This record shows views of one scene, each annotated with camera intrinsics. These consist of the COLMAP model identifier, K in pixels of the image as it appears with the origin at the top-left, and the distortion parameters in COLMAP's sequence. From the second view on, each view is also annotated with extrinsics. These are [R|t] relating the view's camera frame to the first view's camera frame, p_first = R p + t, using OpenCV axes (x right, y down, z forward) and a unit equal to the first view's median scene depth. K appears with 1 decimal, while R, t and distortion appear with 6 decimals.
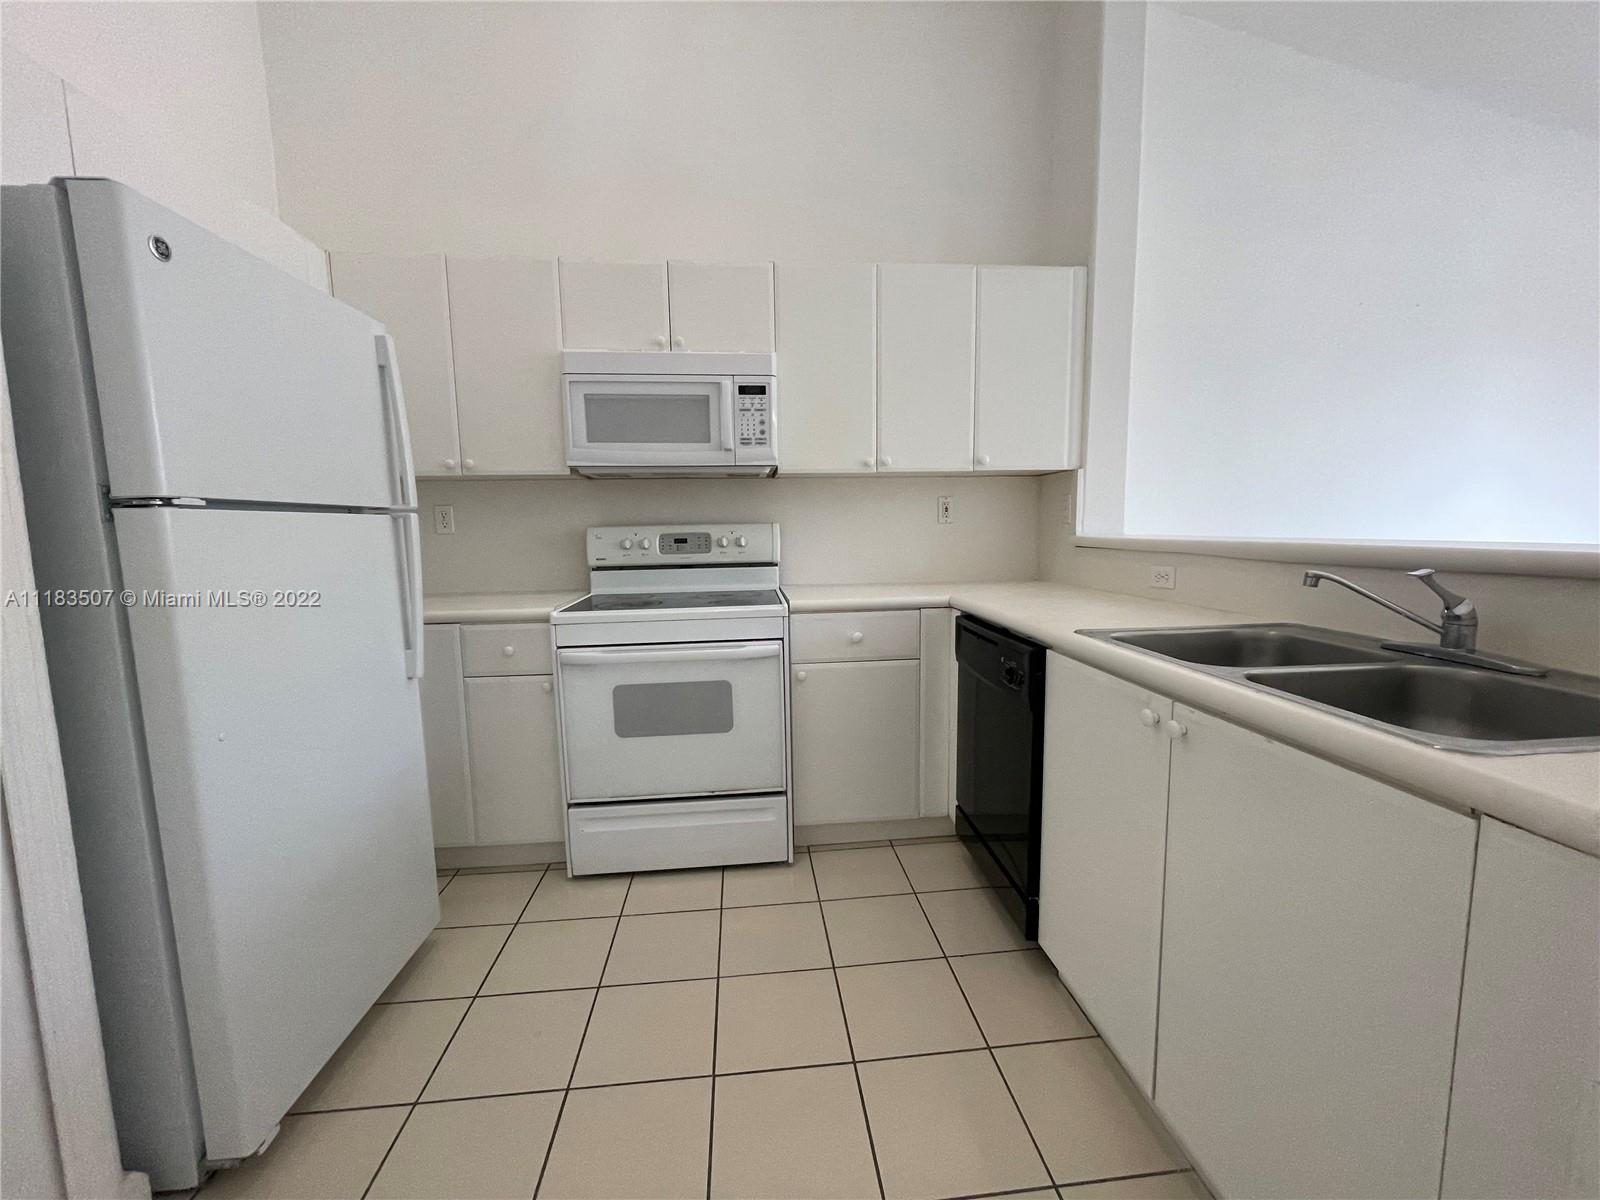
lens RADIAL K [[644.5, 0, 801.8], [0, 644.5, 600.8], [0, 0, 1]] dist [-0.002982, -0.000399]
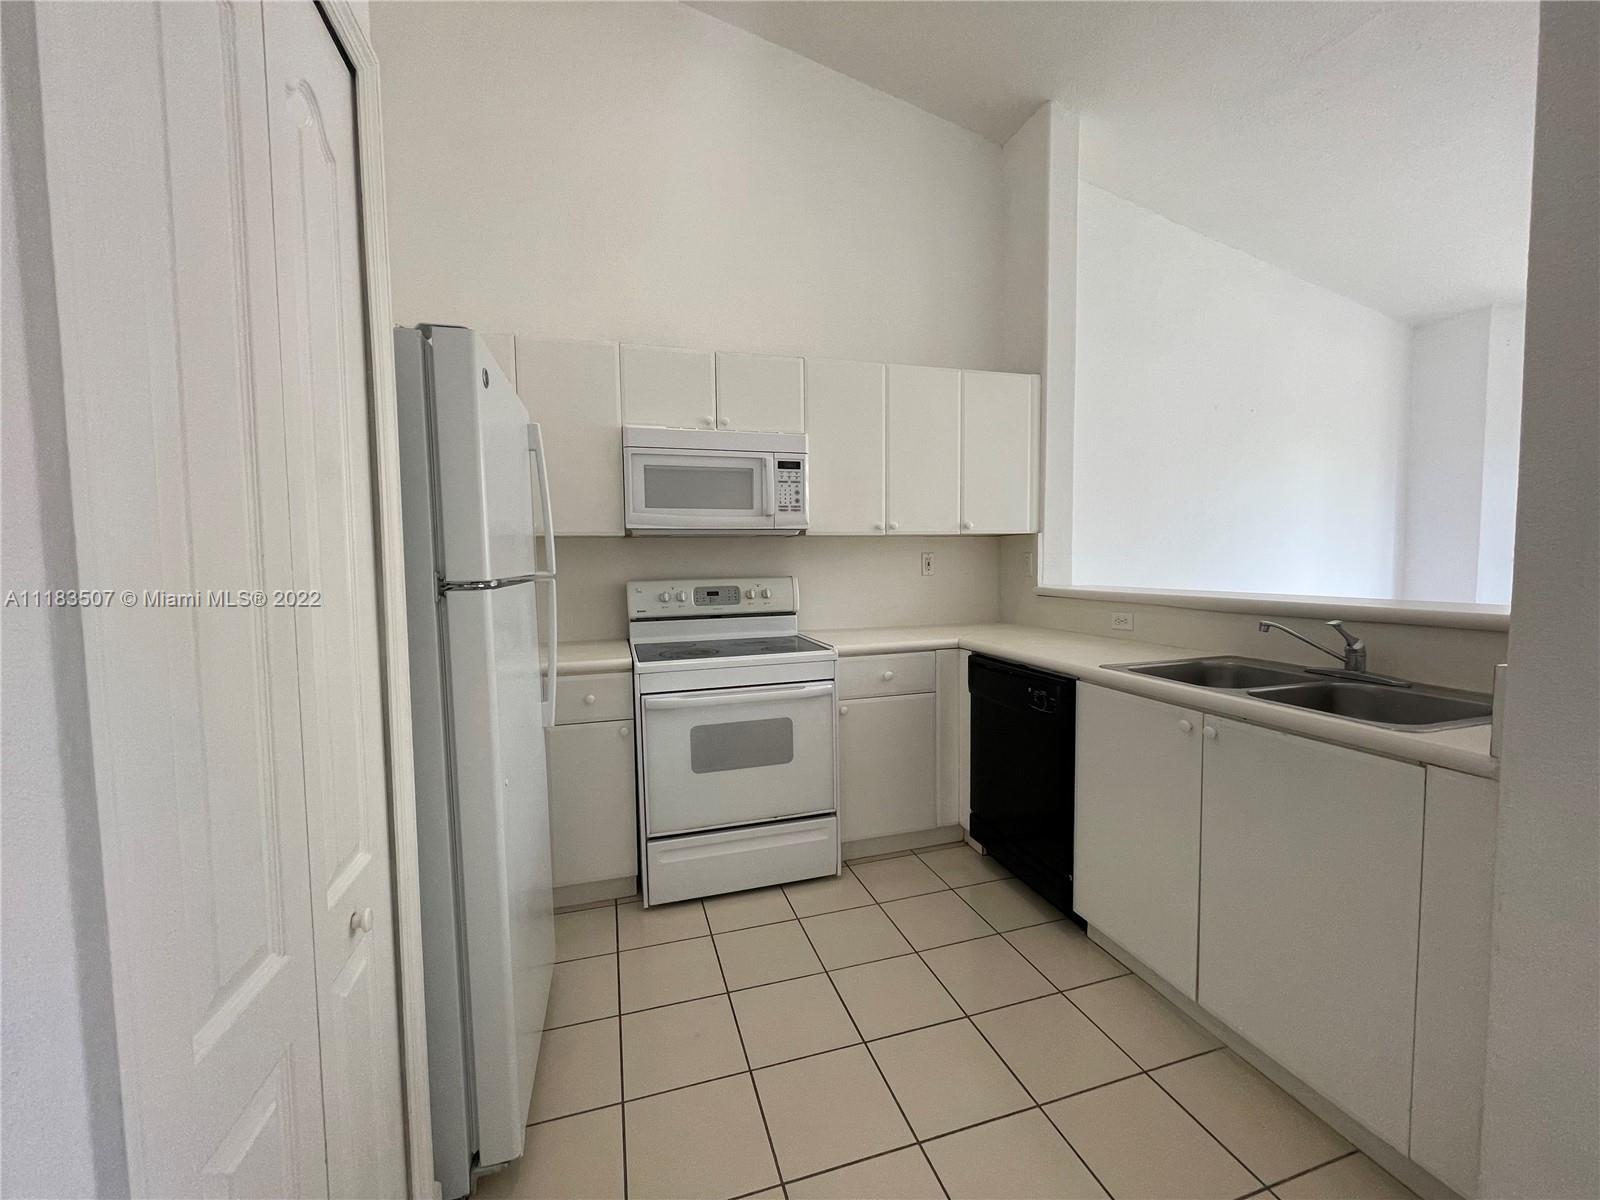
lens RADIAL K [[646.0, 0, 801.5], [0, 646.0, 599.9], [0, 0, 1]] dist [-0.002601, 0.000532]
pose [[0.980152, -0.011439, 0.197919, -0.291108], [0.022537, 0.998291, -0.053910, -0.021046], [-0.196965, 0.057301, 0.978735, -0.132174]]
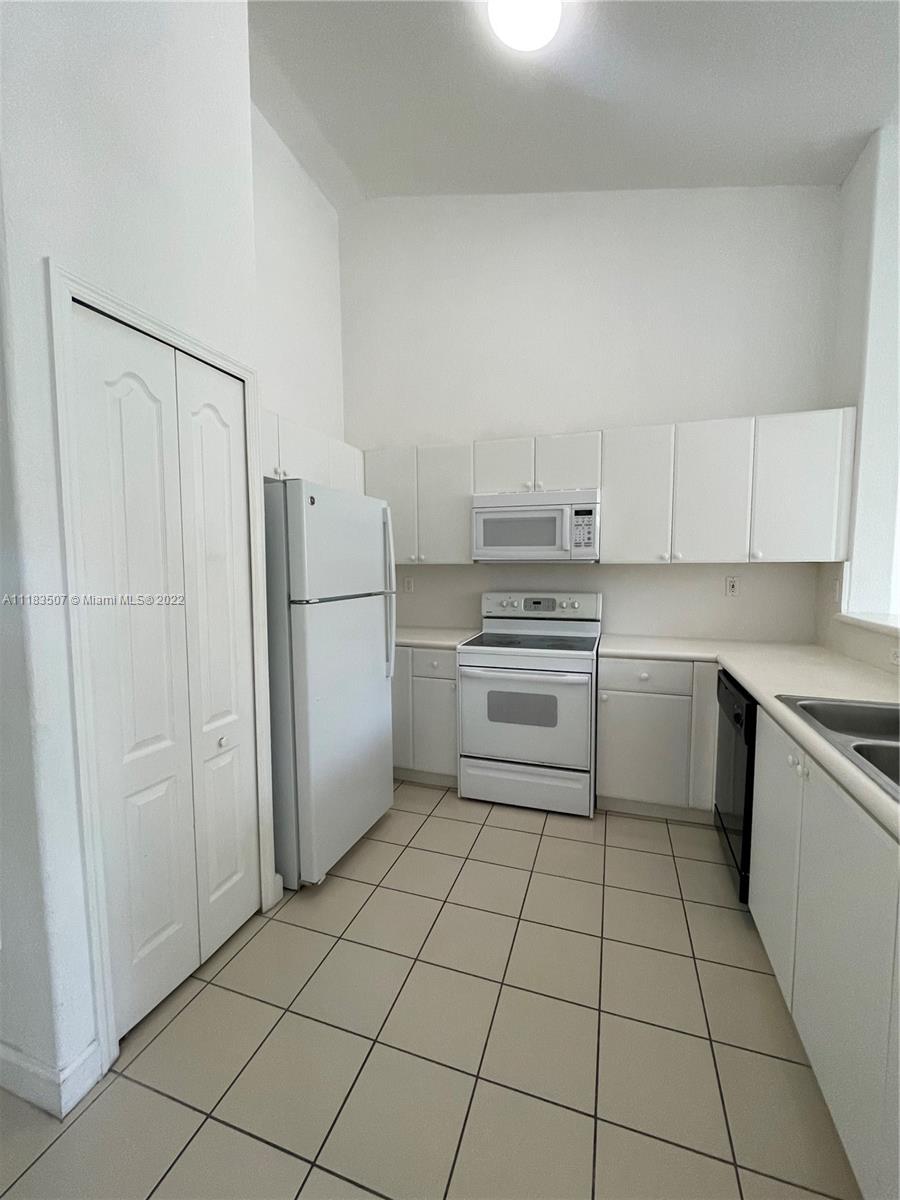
lens RADIAL K [[483.4, 0, 449.4], [0, 483.4, 601.8], [0, 0, 1]] dist [-0.002982, -0.000399]
pose [[0.911296, 0.043776, -0.409418, 0.119632], [-0.057133, 0.998157, -0.020443, -0.065800], [0.407769, 0.042021, 0.912118, -0.210280]]
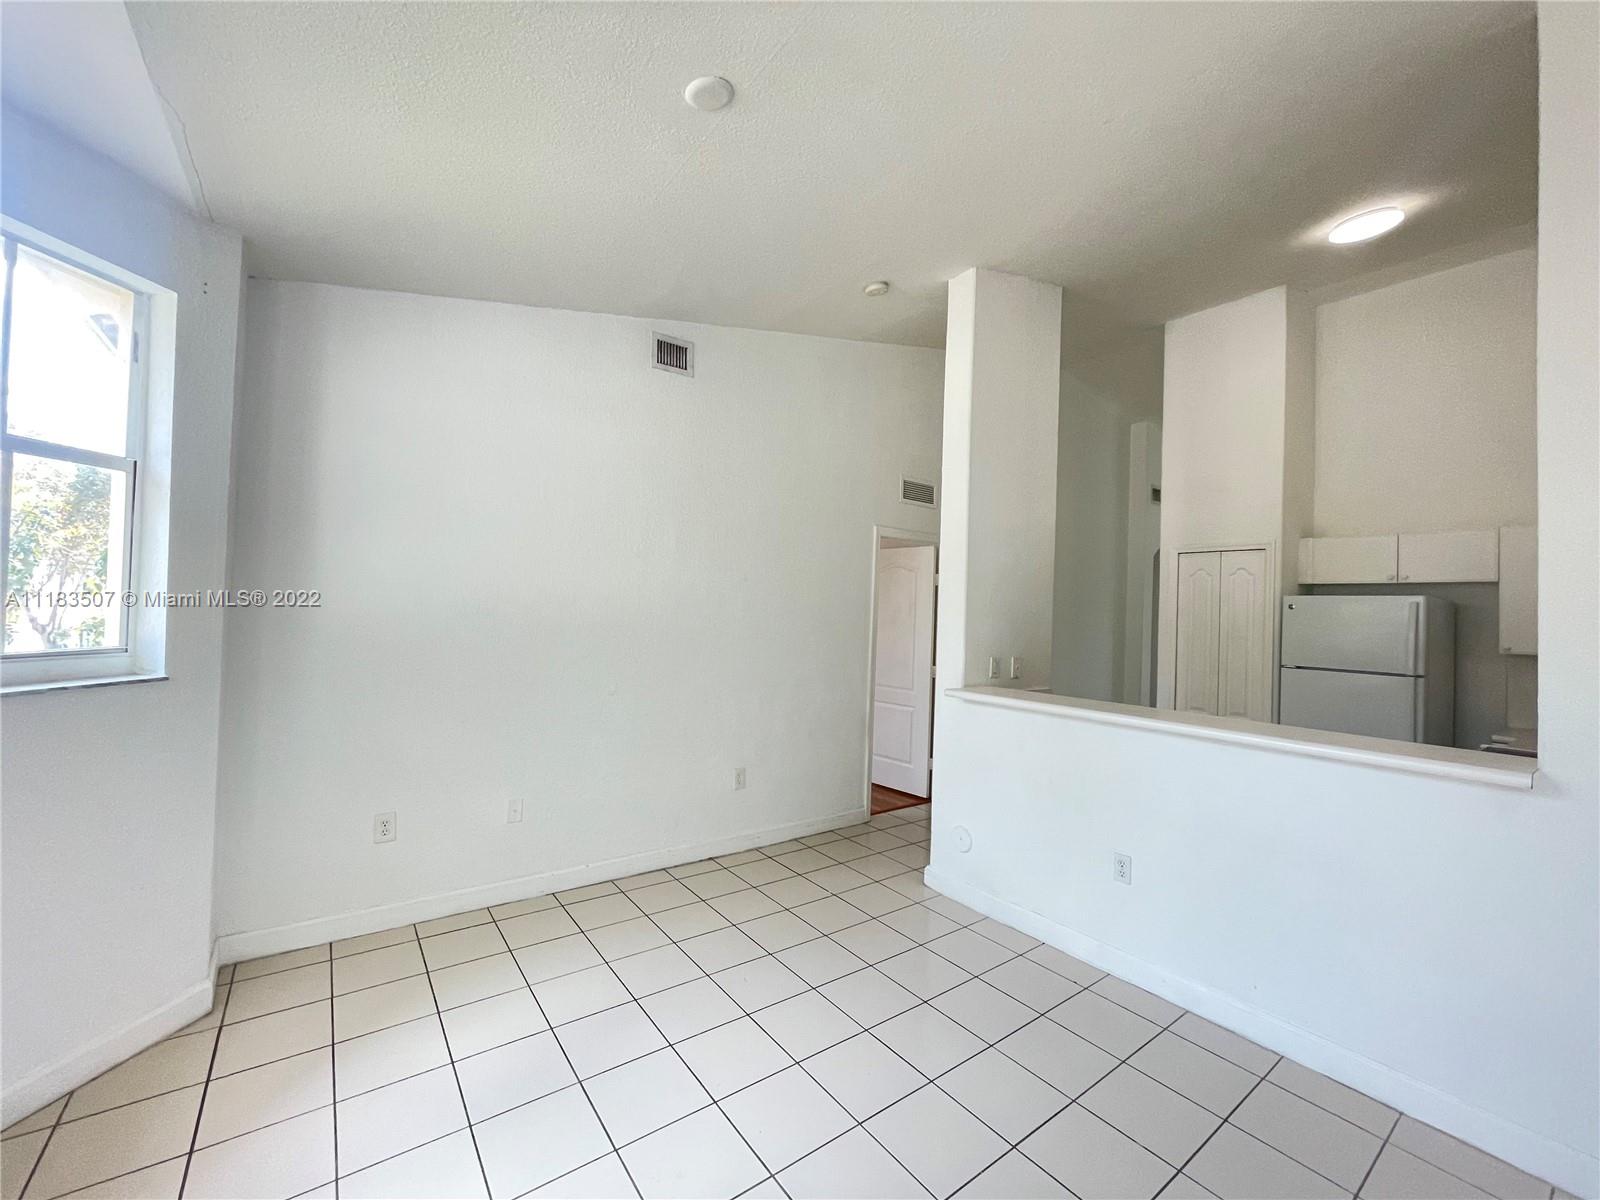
lens RADIAL K [[646.0, 0, 801.5], [0, 646.0, 599.9], [0, 0, 1]] dist [-0.002601, 0.000532]
pose [[-0.856498, -0.020699, -0.515735, 1.726240], [-0.078585, 0.992776, 0.090665, -0.319013], [0.510133, 0.118183, -0.851937, 1.302560]]
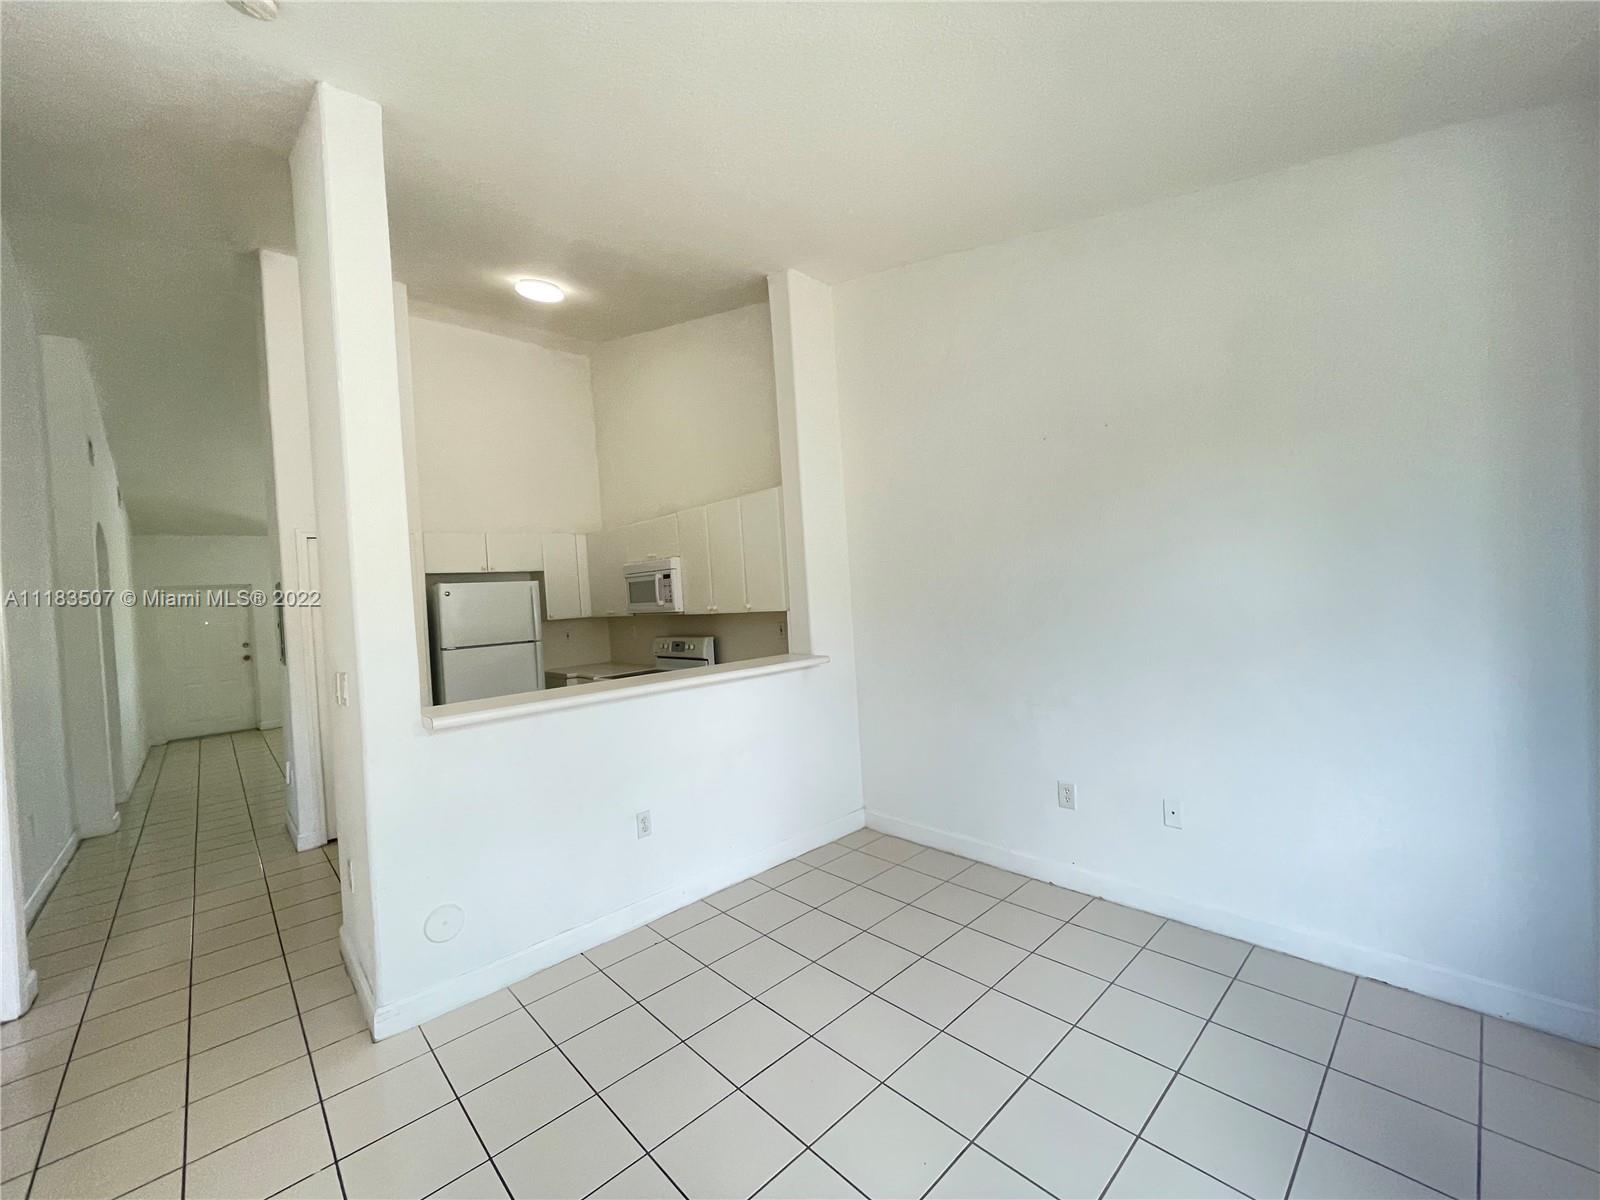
lens RADIAL K [[644.5, 0, 801.8], [0, 644.5, 600.8], [0, 0, 1]] dist [-0.002982, -0.000399]
pose [[0.604574, -0.009950, -0.796487, 1.835999], [-0.041982, 0.998134, -0.044336, -0.178050], [0.795442, 0.060242, 0.603028, 0.109436]]
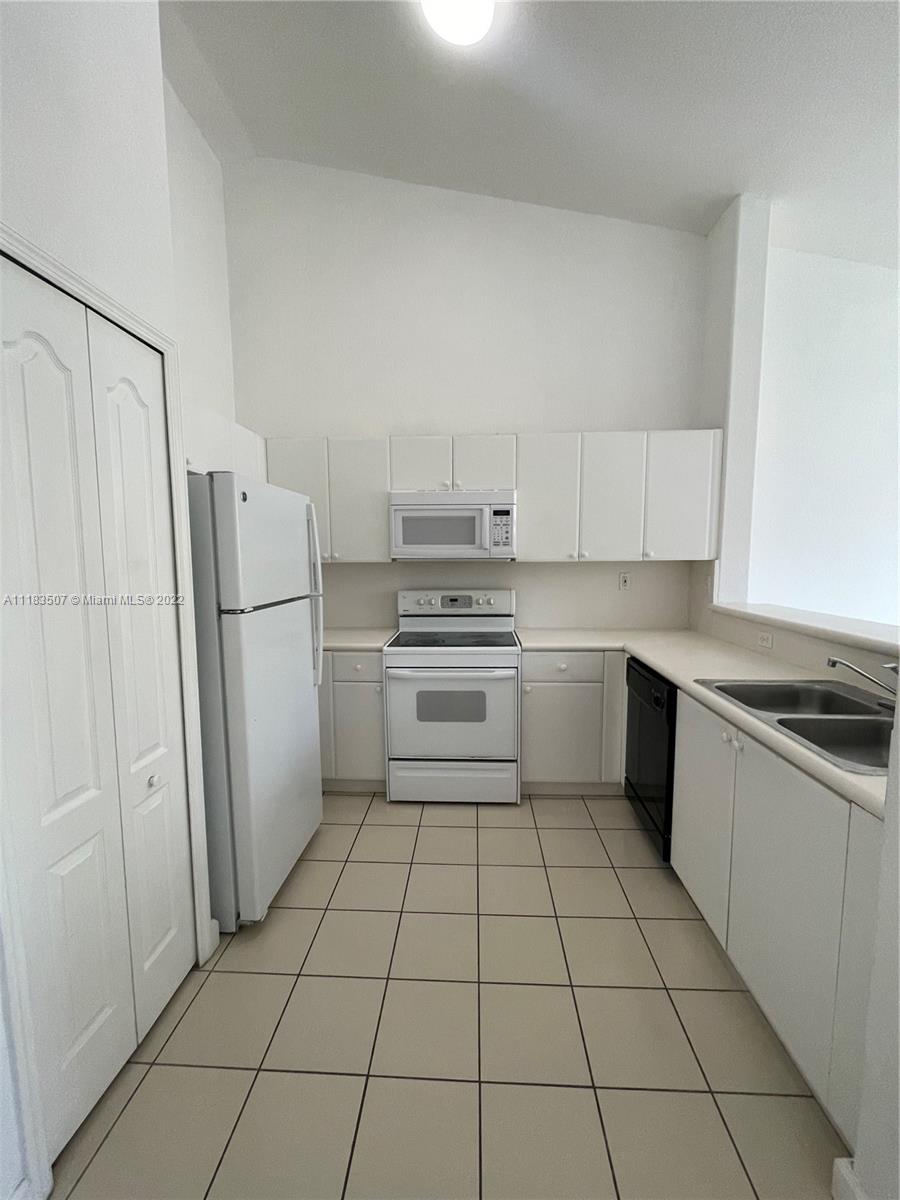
lens RADIAL K [[483.4, 0, 449.4], [0, 483.4, 601.8], [0, 0, 1]] dist [-0.002982, -0.000399]
pose [[0.988758, 0.024007, -0.147582, -0.021077], [-0.026267, 0.999565, -0.013385, -0.081136], [0.147196, 0.017111, 0.988959, -0.235591]]
